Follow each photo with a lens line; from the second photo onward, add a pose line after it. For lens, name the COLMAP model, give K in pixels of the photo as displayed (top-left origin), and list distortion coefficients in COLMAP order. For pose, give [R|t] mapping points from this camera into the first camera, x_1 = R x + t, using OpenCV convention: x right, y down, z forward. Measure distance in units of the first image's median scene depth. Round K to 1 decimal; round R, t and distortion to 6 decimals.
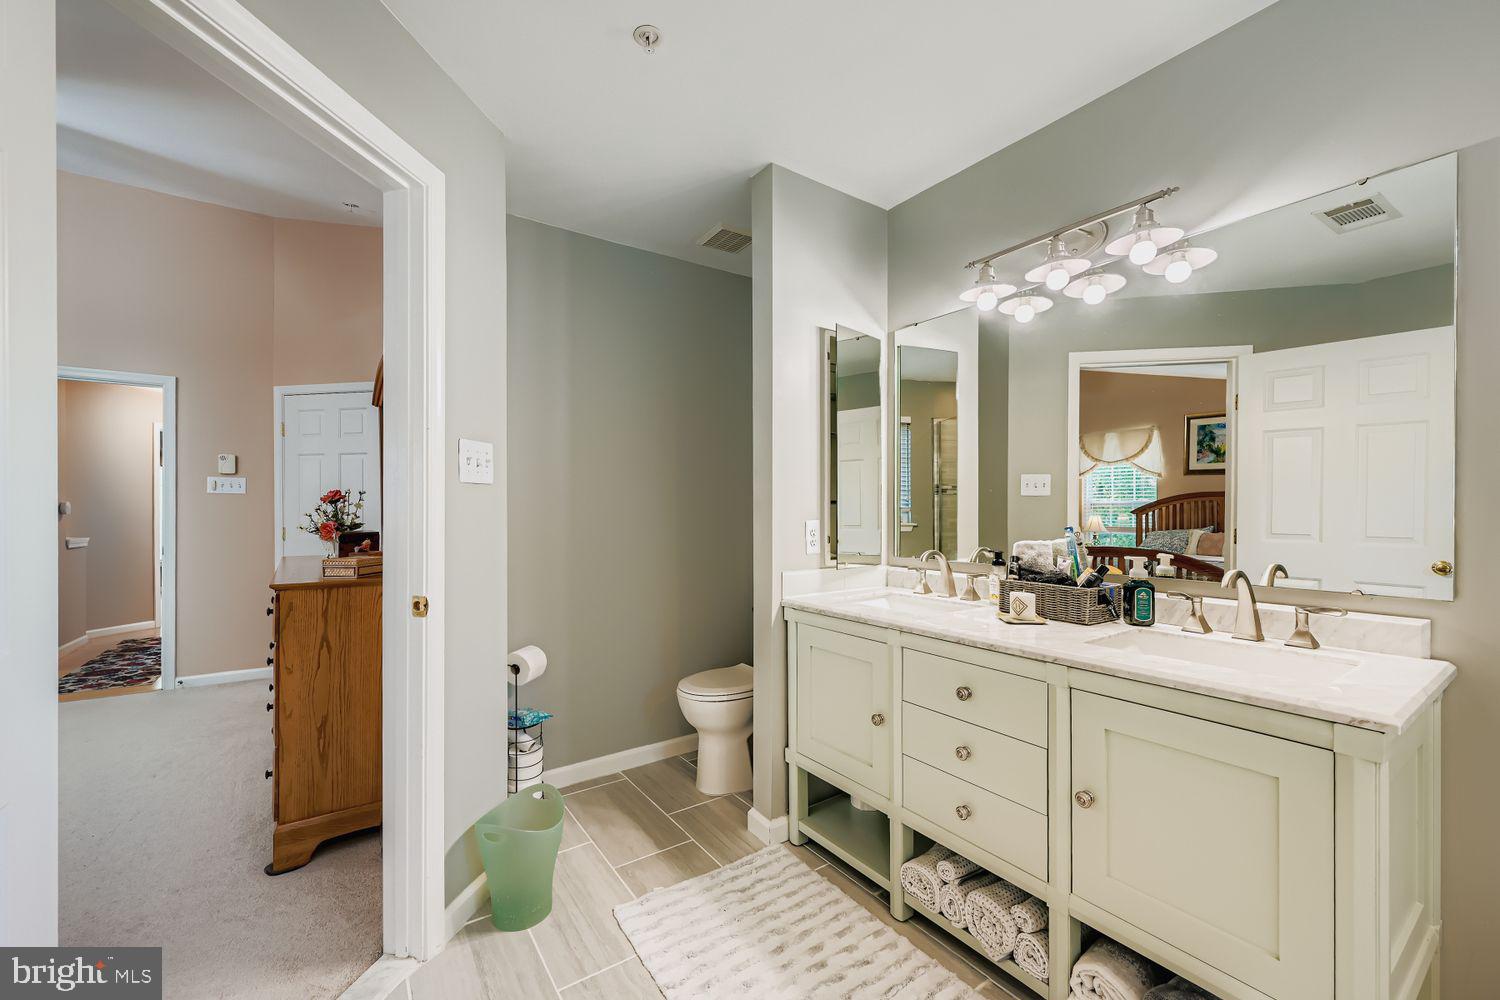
lens RADIAL K [[597.7, 0, 749.1], [0, 597.7, 511.2], [0, 0, 1]] dist [0.002857, 0.001163]
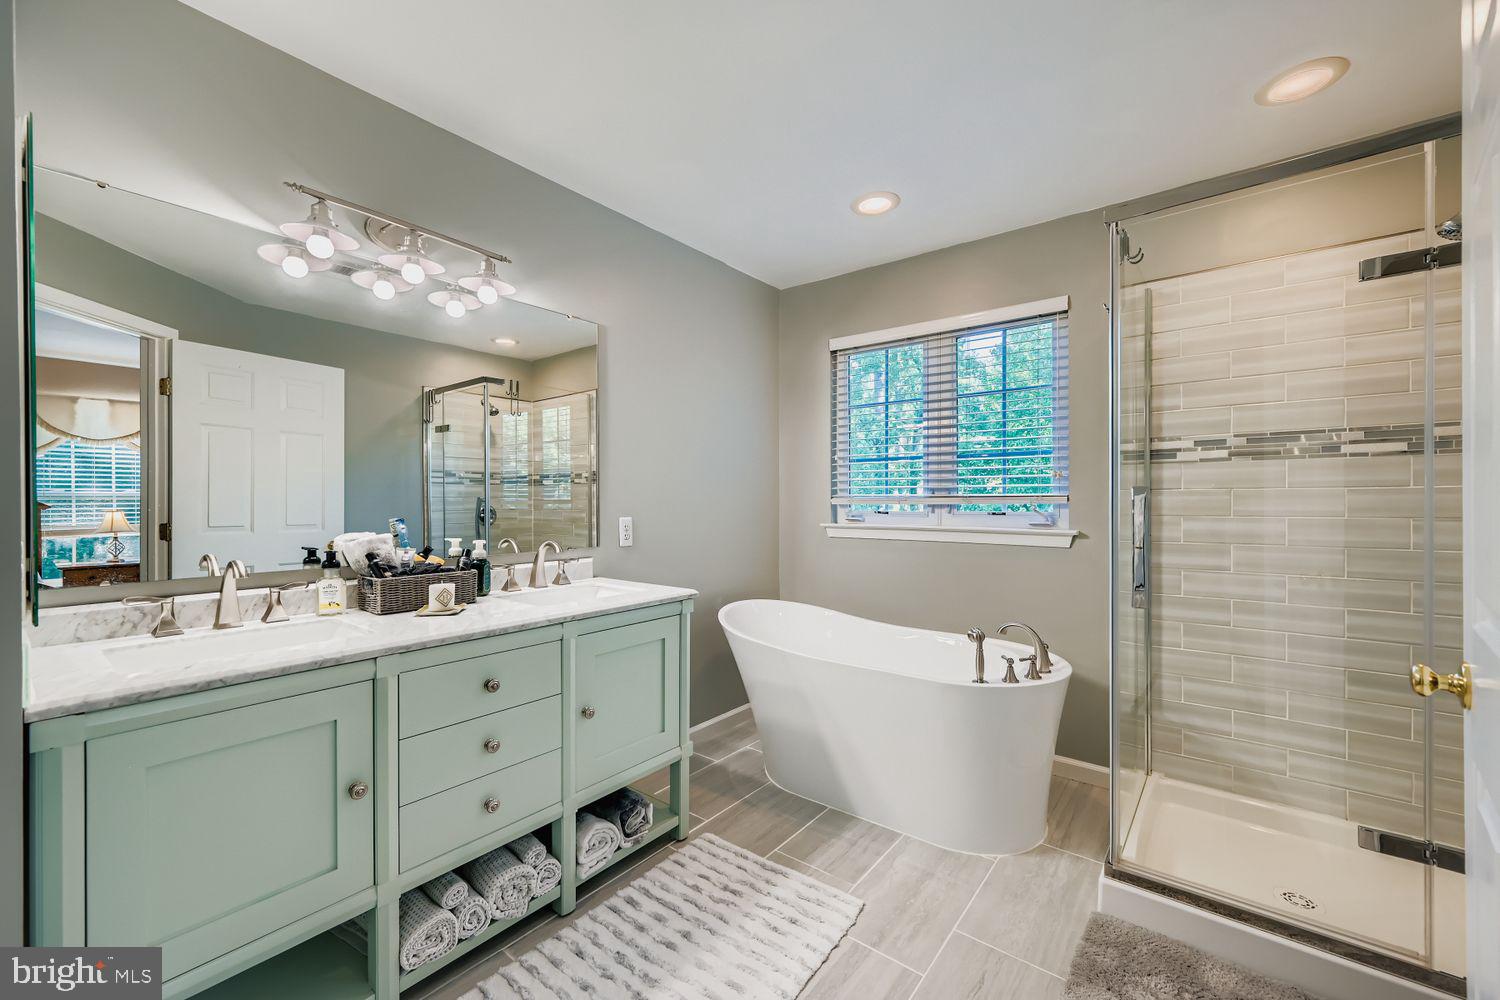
lens RADIAL K [[597.7, 0, 748.5], [0, 597.7, 497.1], [0, 0, 1]] dist [0.002857, 0.001163]
pose [[-0.283264, 0.007413, 0.959013, -0.706189], [0.003045, 0.999972, -0.006830, -0.001499], [-0.959037, 0.000986, -0.283279, 0.854148]]
